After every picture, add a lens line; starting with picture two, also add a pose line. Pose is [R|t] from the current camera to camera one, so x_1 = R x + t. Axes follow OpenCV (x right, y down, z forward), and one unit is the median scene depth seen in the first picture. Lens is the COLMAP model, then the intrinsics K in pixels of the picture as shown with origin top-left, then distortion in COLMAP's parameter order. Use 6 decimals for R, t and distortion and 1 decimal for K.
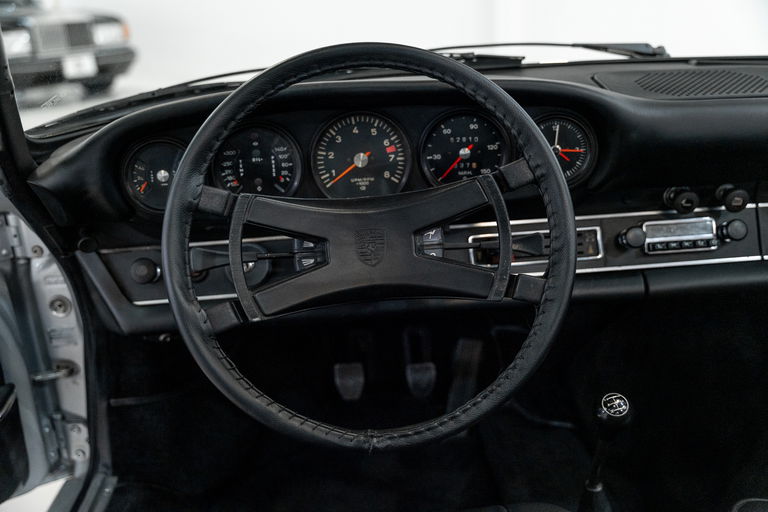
lens RADIAL K [[740.1, 0, 382.0], [0, 740.1, 257.4], [0, 0, 1]] dist [0.009549, 0.000000]
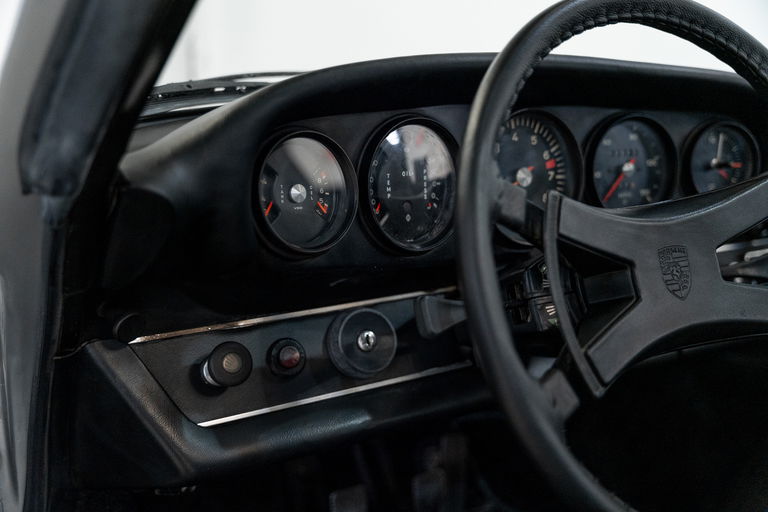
lens RADIAL K [[740.1, 0, 385.2], [0, 740.1, 257.5], [0, 0, 1]] dist [0.009549, 0.000000]
pose [[0.891619, -0.044266, 0.450618, -0.481610], [0.116657, 0.984070, -0.134155, 0.028915], [-0.437501, 0.172183, 0.882579, 0.424331]]
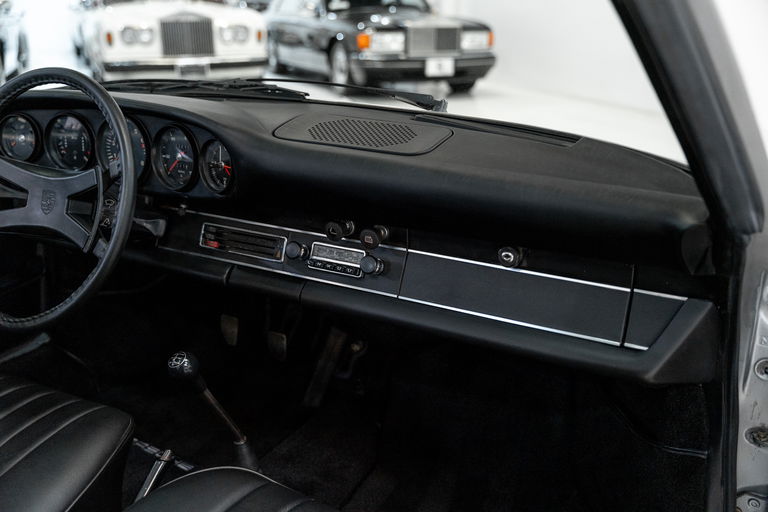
lens RADIAL K [[740.1, 0, 388.3], [0, 740.1, 259.3], [0, 0, 1]] dist [0.009549, 0.000000]
pose [[0.830329, 0.228364, -0.508334, 1.147653], [-0.231967, 0.971033, 0.057324, -0.124498], [0.506699, 0.070319, 0.859250, 0.049215]]
